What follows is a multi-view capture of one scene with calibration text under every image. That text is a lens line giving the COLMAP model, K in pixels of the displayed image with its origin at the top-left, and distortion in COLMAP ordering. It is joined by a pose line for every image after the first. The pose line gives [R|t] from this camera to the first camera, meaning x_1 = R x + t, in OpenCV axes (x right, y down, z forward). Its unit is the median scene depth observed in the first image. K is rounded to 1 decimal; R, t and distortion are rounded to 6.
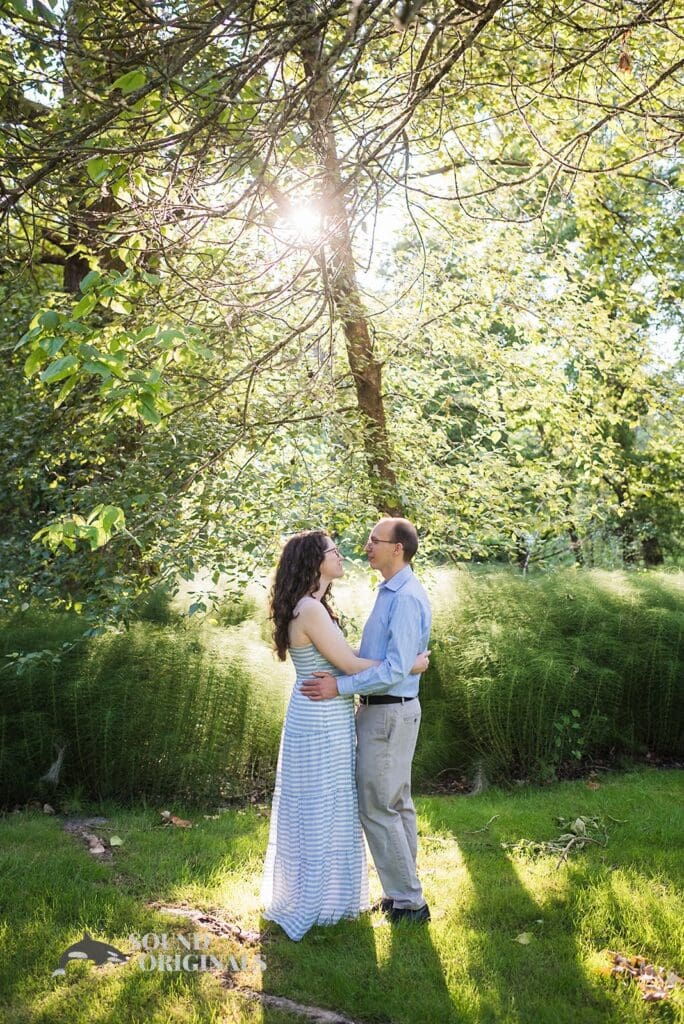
lens RADIAL K [[1046.4, 0, 343.7], [0, 1046.4, 513.8], [0, 0, 1]] dist [-0.002152, 0.000000]
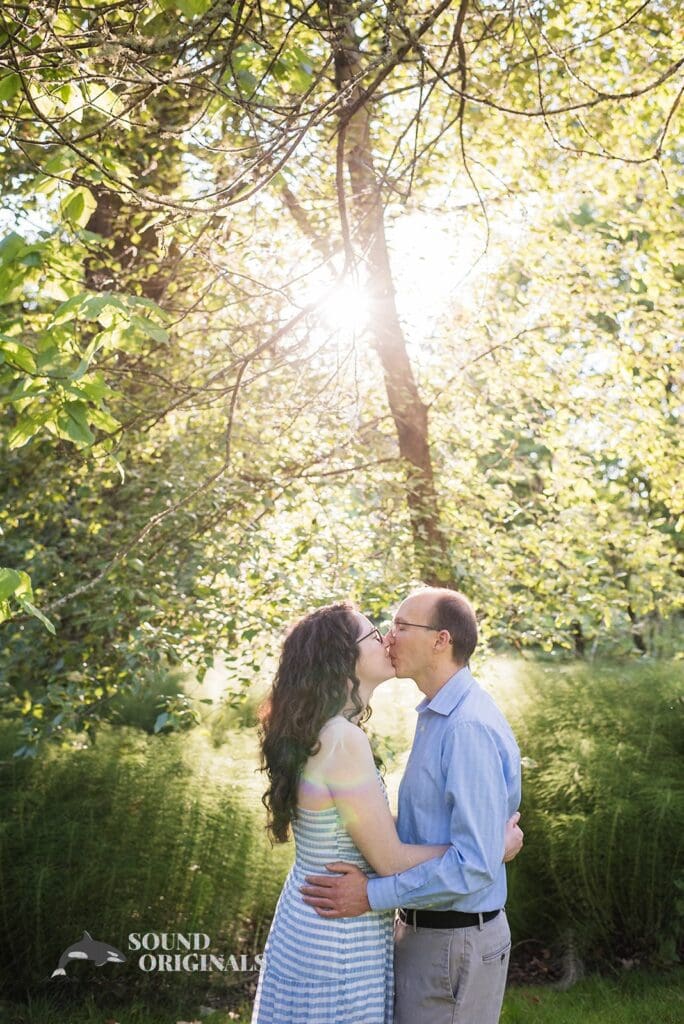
lens RADIAL K [[1046.4, 0, 339.0], [0, 1046.4, 506.5], [0, 0, 1]] dist [-0.002152, 0.000000]
pose [[0.998977, -0.002964, -0.045134, 0.004482], [-0.000946, 0.996264, -0.086359, 0.006099], [0.045222, 0.086314, 0.995241, 0.232494]]
